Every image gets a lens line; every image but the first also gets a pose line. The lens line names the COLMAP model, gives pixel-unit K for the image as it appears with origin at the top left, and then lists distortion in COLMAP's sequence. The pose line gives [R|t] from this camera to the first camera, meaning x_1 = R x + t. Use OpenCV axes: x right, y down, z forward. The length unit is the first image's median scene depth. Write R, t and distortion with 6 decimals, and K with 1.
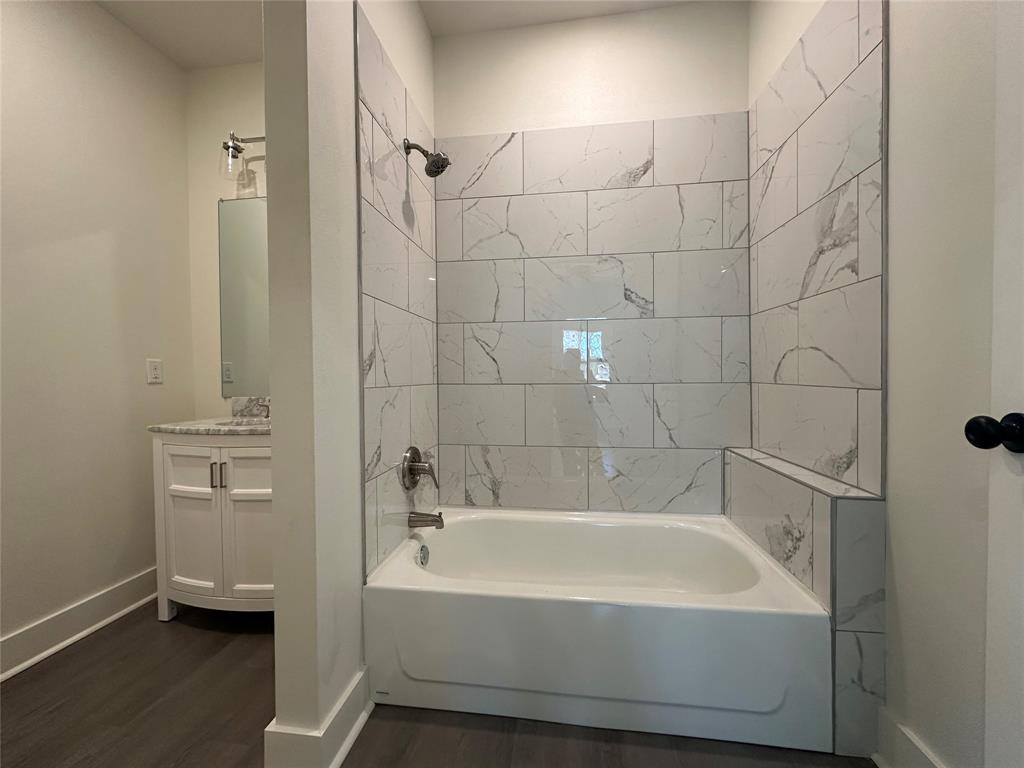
lens RADIAL K [[411.2, 0, 512.9], [0, 411.2, 381.8], [0, 0, 1]] dist [-0.000716, 0.000095]
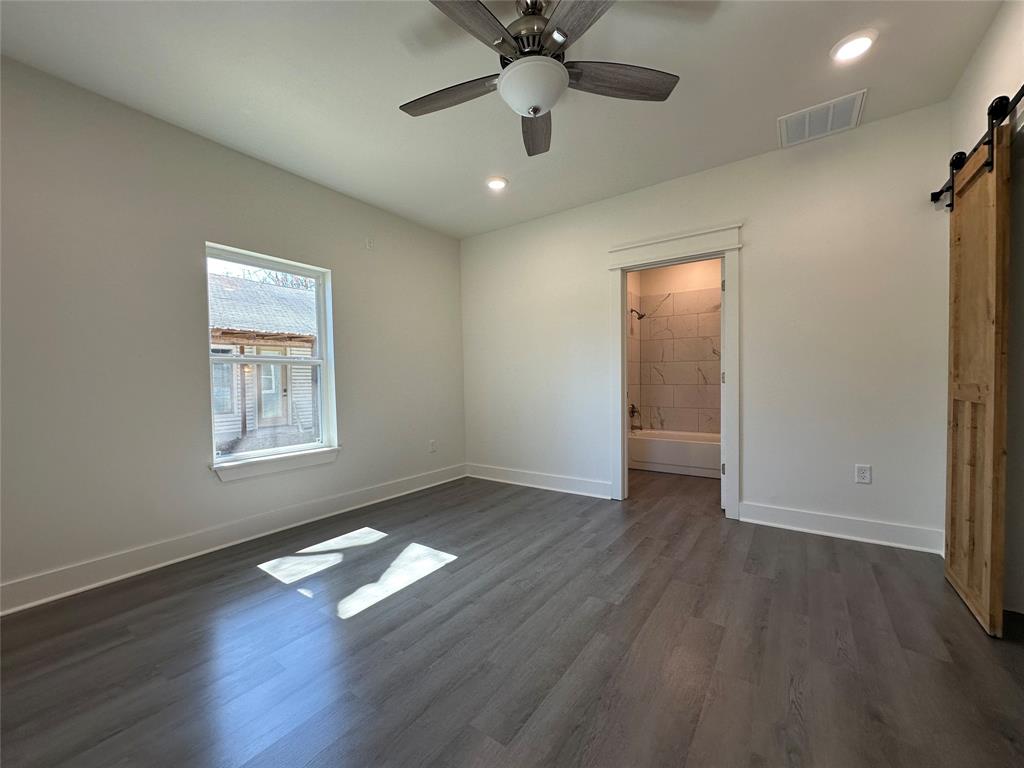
lens RADIAL K [[411.2, 0, 514.4], [0, 411.2, 384.9], [0, 0, 1]] dist [-0.000716, 0.000095]
pose [[0.889788, 0.008640, -0.456292, 0.357503], [-0.006584, 0.999960, 0.006096, -0.002242], [0.456327, -0.002420, 0.889809, -2.040308]]
